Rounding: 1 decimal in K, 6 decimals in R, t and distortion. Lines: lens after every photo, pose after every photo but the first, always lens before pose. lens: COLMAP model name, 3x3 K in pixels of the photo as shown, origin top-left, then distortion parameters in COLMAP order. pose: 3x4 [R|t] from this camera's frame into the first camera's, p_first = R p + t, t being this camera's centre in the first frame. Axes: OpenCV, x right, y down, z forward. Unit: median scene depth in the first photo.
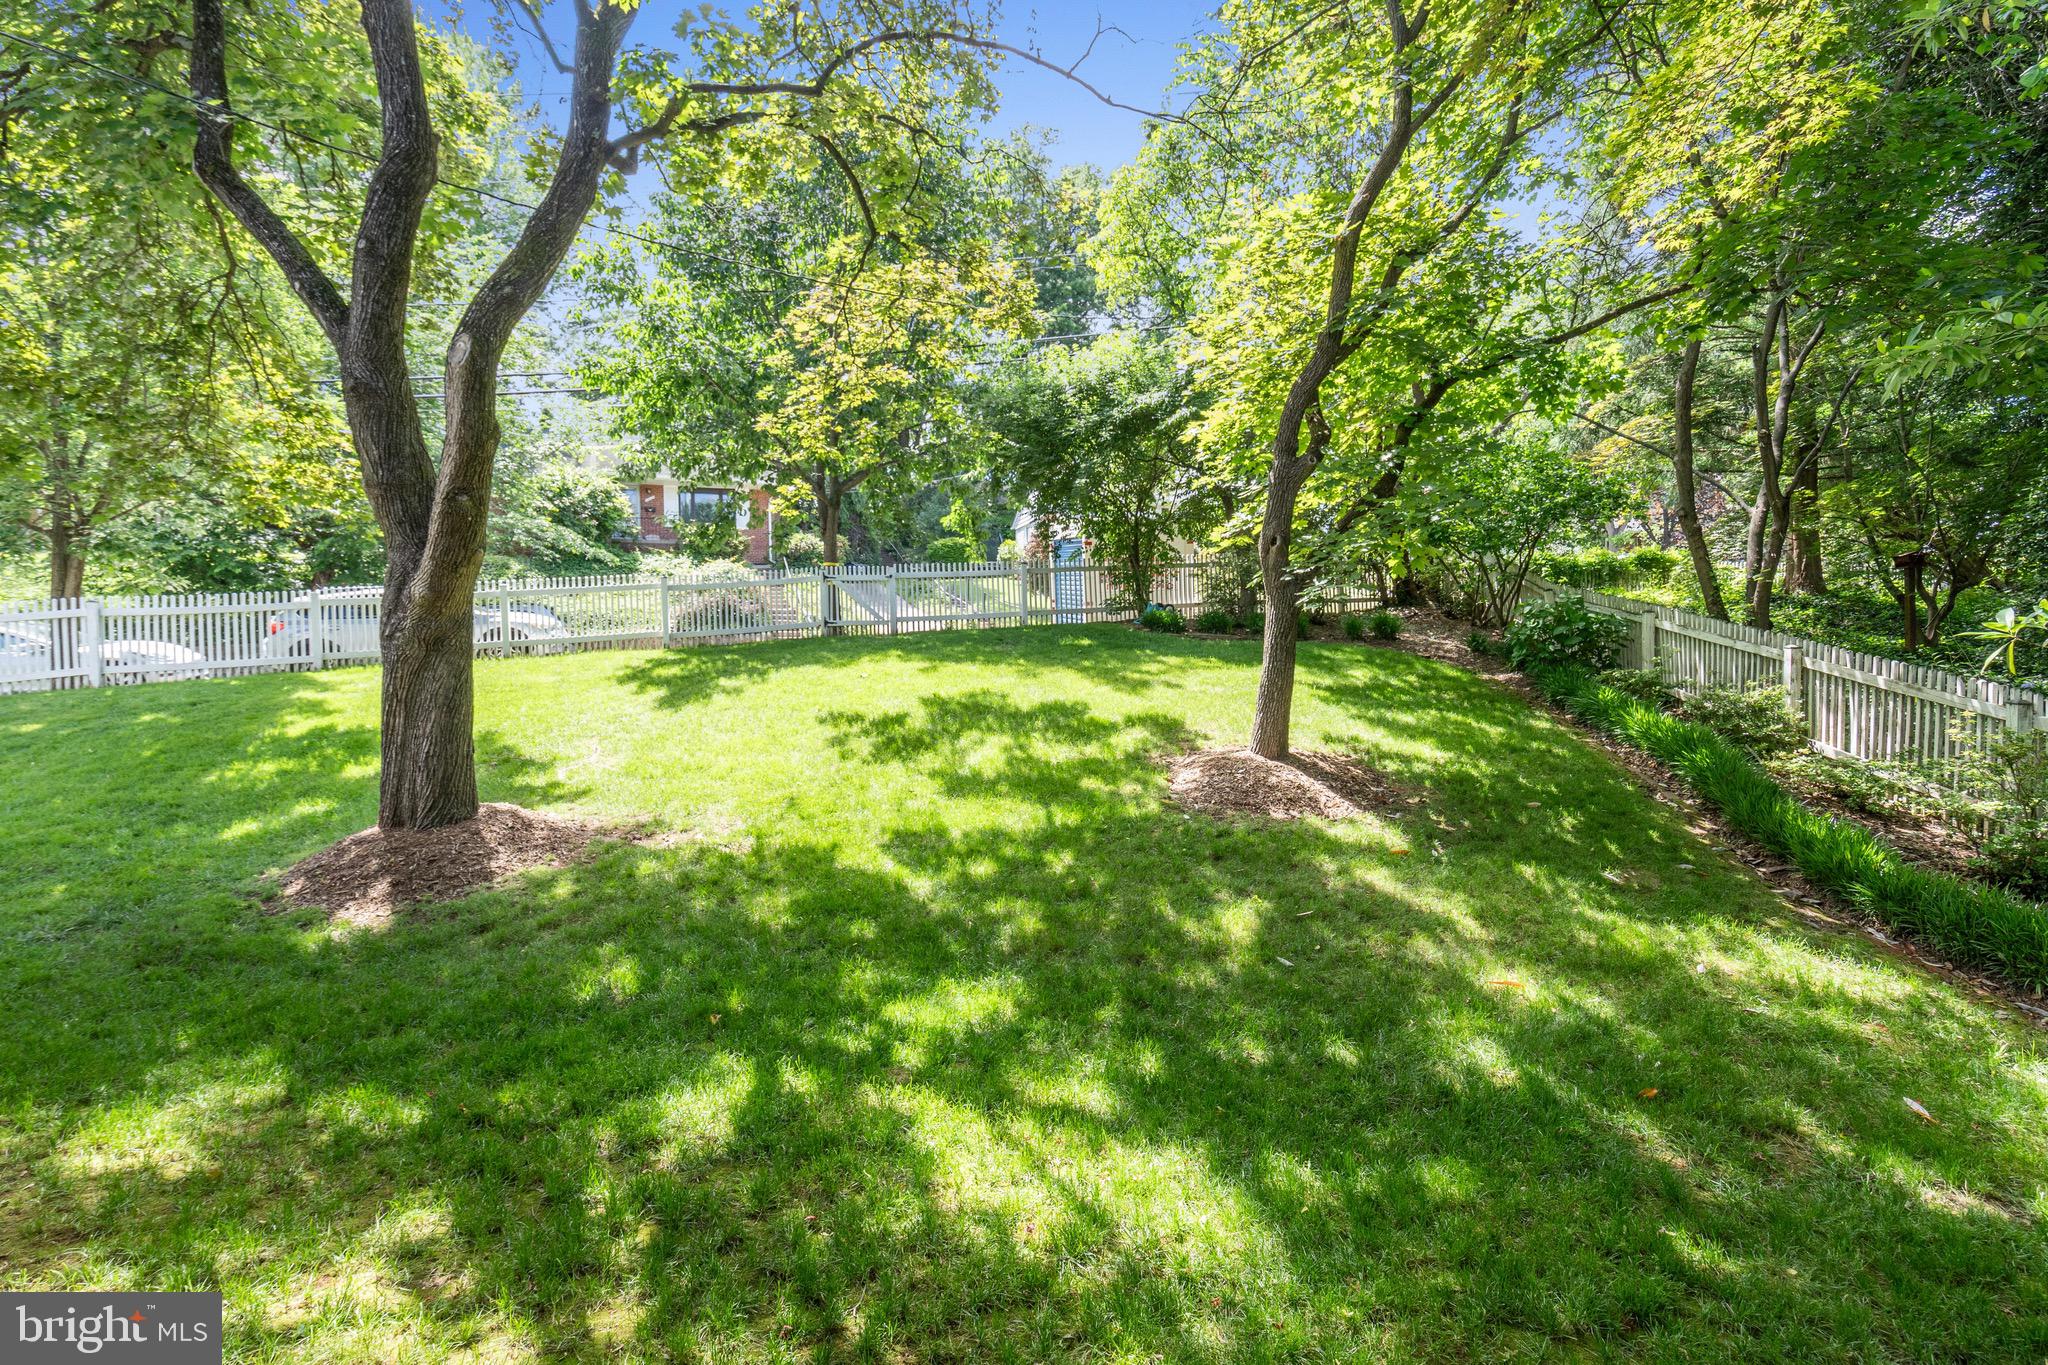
lens RADIAL K [[932.5, 0, 1016.7], [0, 932.5, 670.7], [0, 0, 1]] dist [-0.000530, -0.000252]
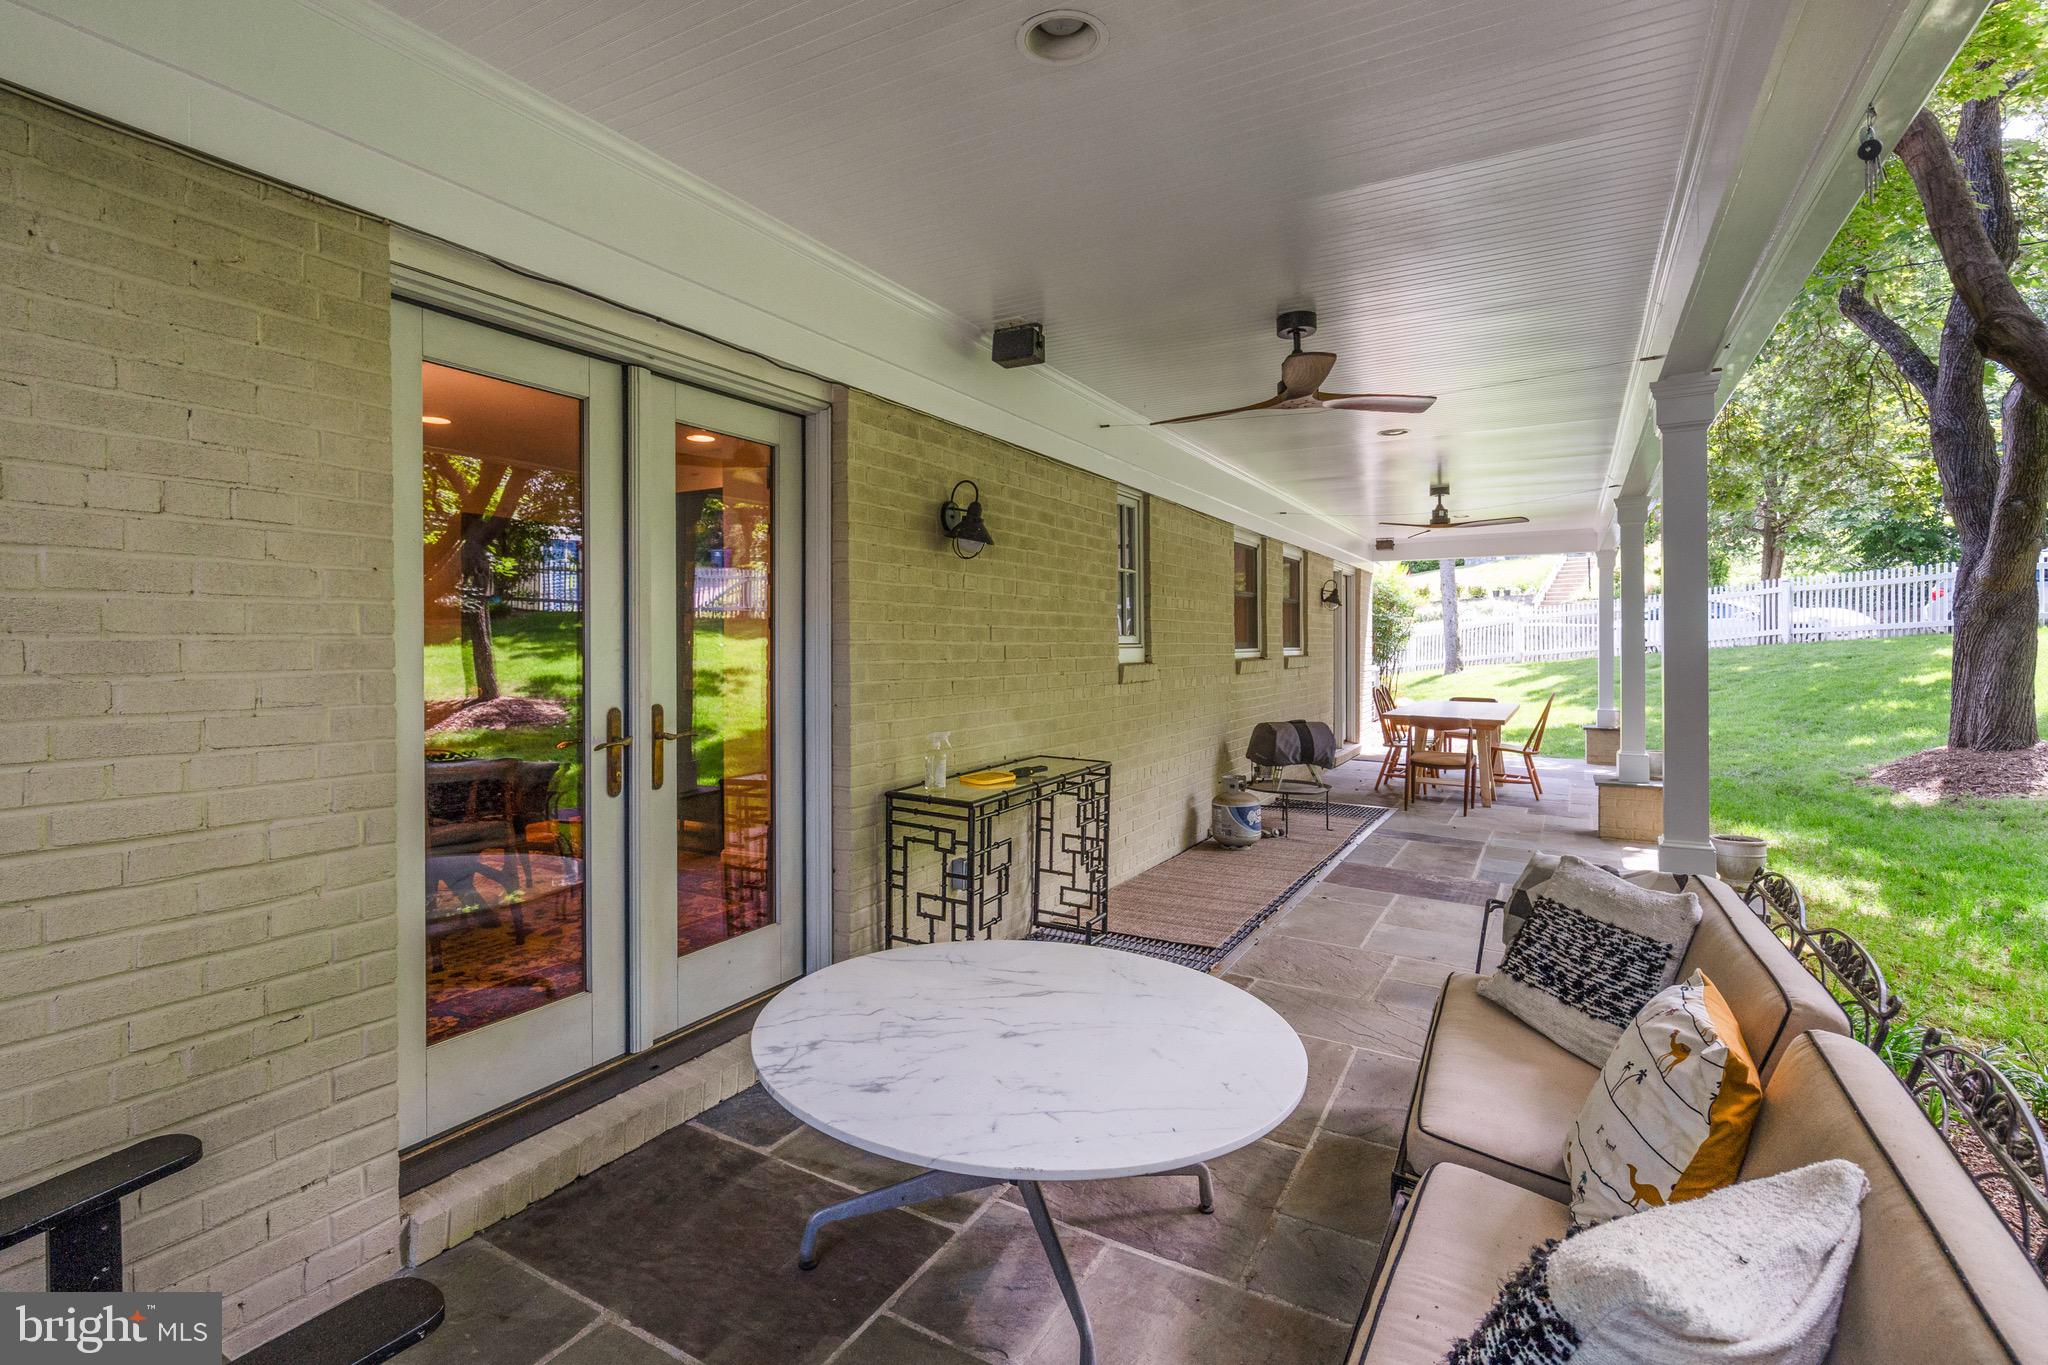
lens RADIAL K [[932.5, 0, 1018.0], [0, 932.5, 661.4], [0, 0, 1]] dist [-0.000530, -0.000252]
pose [[0.083835, 0.040540, -0.995655, 0.406719], [-0.010261, 0.999154, 0.039818, 0.001801], [0.996427, 0.006879, 0.084180, -0.349407]]
